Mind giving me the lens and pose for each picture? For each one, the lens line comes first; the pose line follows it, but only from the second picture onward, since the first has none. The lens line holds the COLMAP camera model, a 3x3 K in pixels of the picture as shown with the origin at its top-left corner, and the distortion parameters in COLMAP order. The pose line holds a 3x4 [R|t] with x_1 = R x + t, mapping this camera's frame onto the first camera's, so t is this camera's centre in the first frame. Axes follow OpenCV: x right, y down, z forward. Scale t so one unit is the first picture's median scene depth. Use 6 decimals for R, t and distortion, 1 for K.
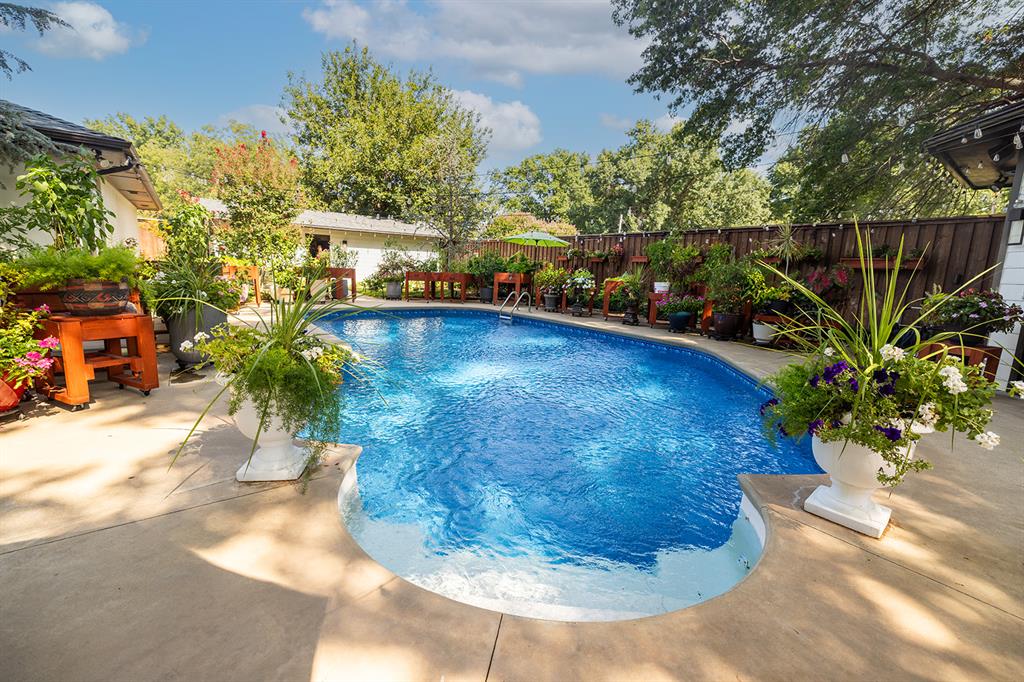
lens RADIAL K [[425.1, 0, 508.7], [0, 425.1, 339.8], [0, 0, 1]] dist [-0.001799, -0.000623]
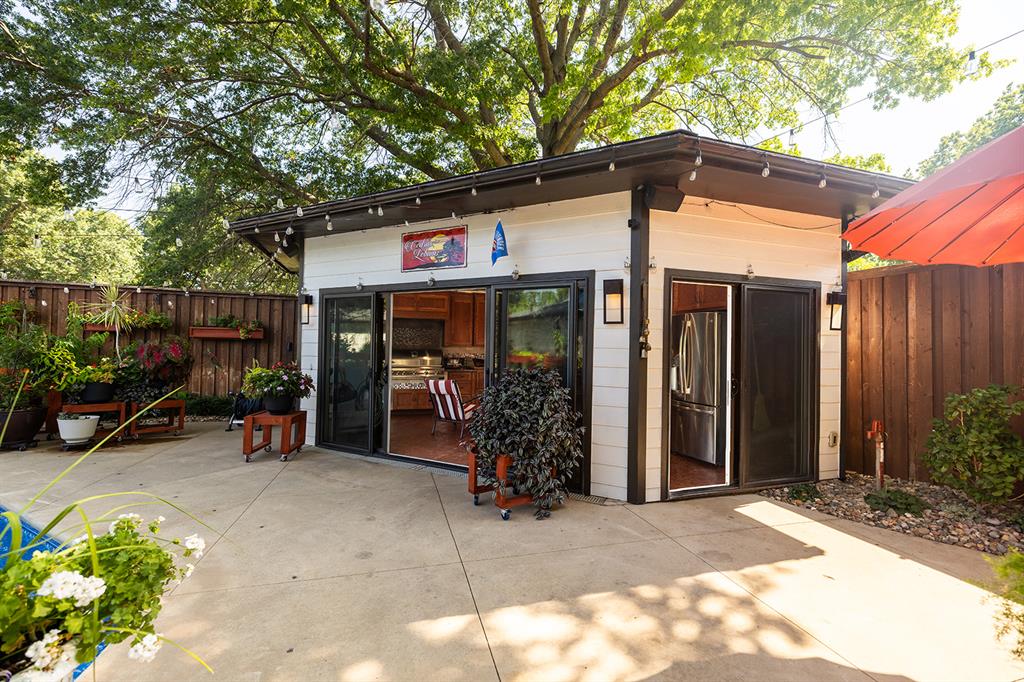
lens RADIAL K [[425.1, 0, 515.1], [0, 425.1, 343.4], [0, 0, 1]] dist [-0.001799, -0.000623]
pose [[0.333030, -0.028421, 0.942488, 0.128893], [0.147475, 0.988815, -0.022293, -0.027879], [-0.931312, 0.146418, 0.333497, 0.022644]]
